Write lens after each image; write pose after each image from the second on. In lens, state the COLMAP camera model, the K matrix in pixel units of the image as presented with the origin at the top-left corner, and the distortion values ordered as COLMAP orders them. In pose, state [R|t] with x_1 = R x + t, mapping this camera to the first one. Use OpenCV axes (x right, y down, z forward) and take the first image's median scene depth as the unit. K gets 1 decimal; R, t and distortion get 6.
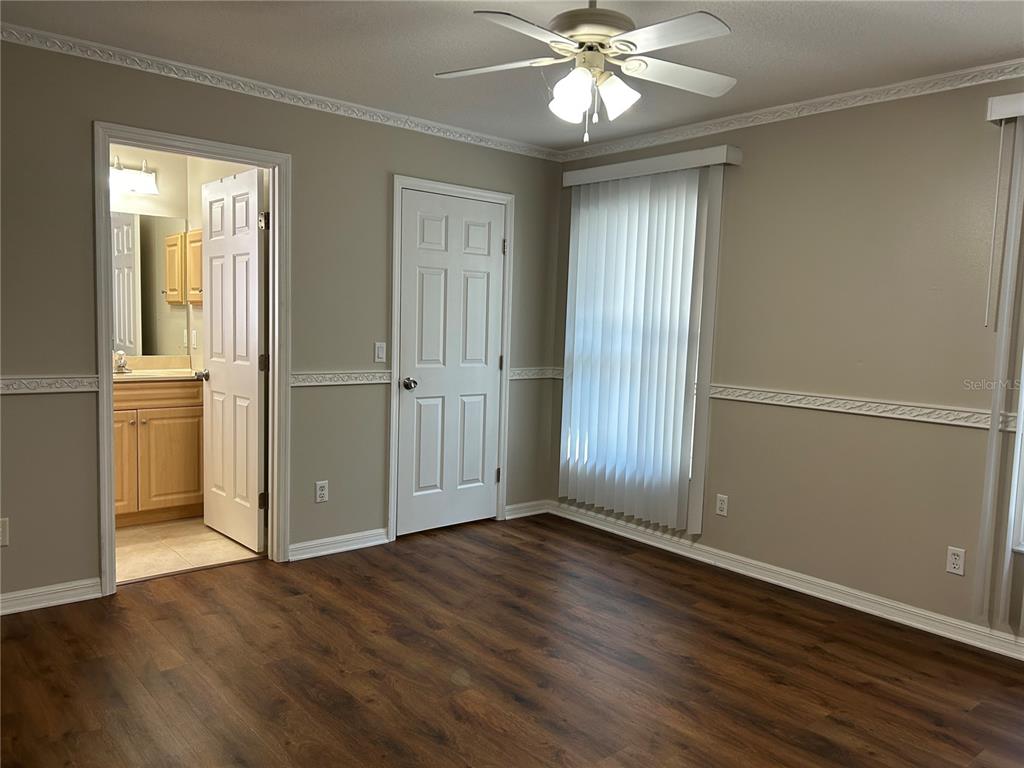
lens RADIAL K [[773.6, 0, 514.9], [0, 773.6, 385.2], [0, 0, 1]] dist [0.033709, -0.021354]
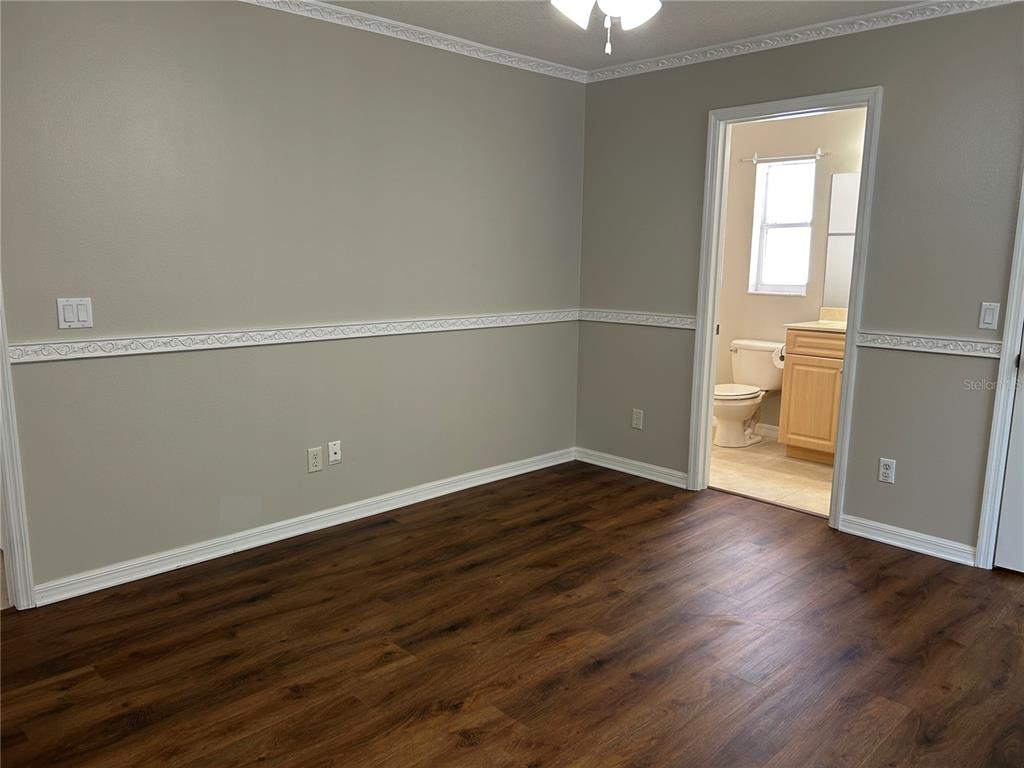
lens RADIAL K [[773.6, 0, 513.6], [0, 773.6, 386.0], [0, 0, 1]] dist [0.033709, -0.021354]
pose [[0.055001, 0.140634, -0.988533, 0.589841], [-0.094558, 0.986316, 0.135057, -0.035837], [0.993999, 0.086045, 0.067546, 0.521628]]
